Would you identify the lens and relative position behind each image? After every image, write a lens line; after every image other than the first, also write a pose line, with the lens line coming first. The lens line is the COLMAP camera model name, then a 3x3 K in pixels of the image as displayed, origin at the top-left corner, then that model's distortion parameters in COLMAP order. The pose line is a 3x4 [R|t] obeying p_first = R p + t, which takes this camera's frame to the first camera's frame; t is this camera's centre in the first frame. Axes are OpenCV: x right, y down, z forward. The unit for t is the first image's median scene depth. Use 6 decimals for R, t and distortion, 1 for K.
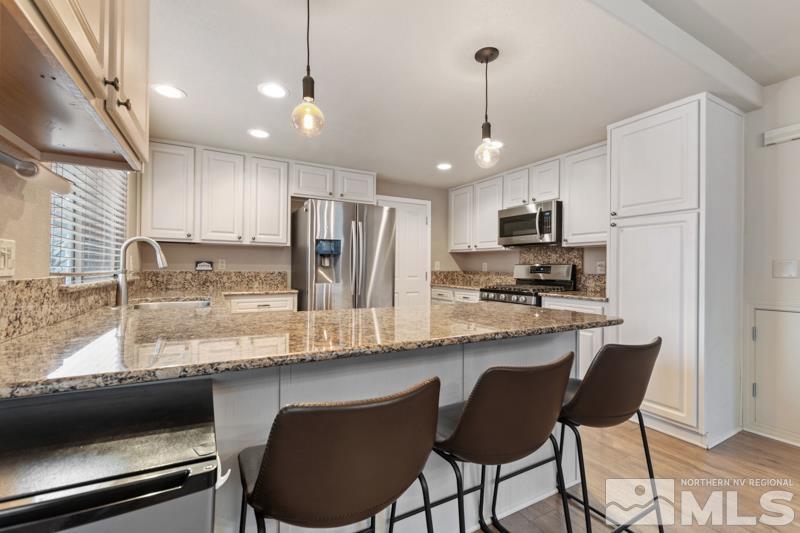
lens RADIAL K [[346.2, 0, 395.1], [0, 346.2, 261.8], [0, 0, 1]] dist [0.000058, -0.001100]
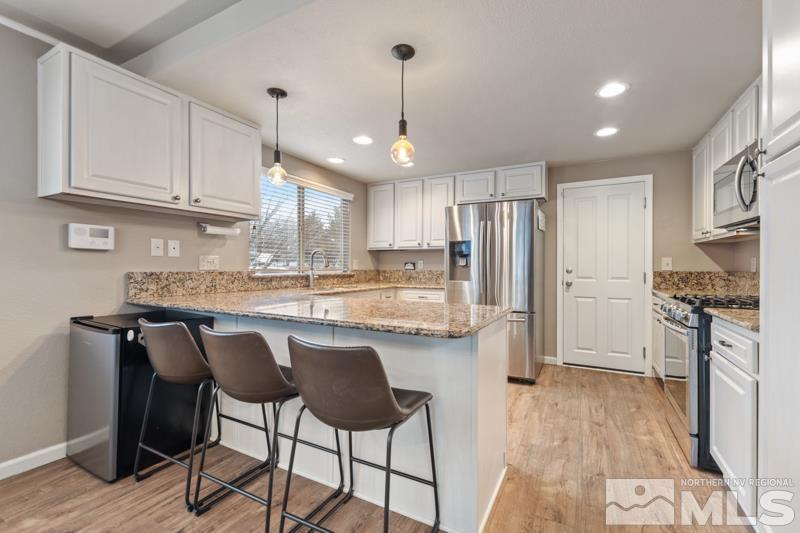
lens RADIAL K [[346.2, 0, 398.1], [0, 346.2, 270.5], [0, 0, 1]] dist [0.000058, -0.001100]
pose [[0.540583, 0.002017, -0.841288, 0.579735], [0.014085, 0.999835, 0.011447, 0.013021], [0.841173, -0.018038, 0.540466, 0.218865]]
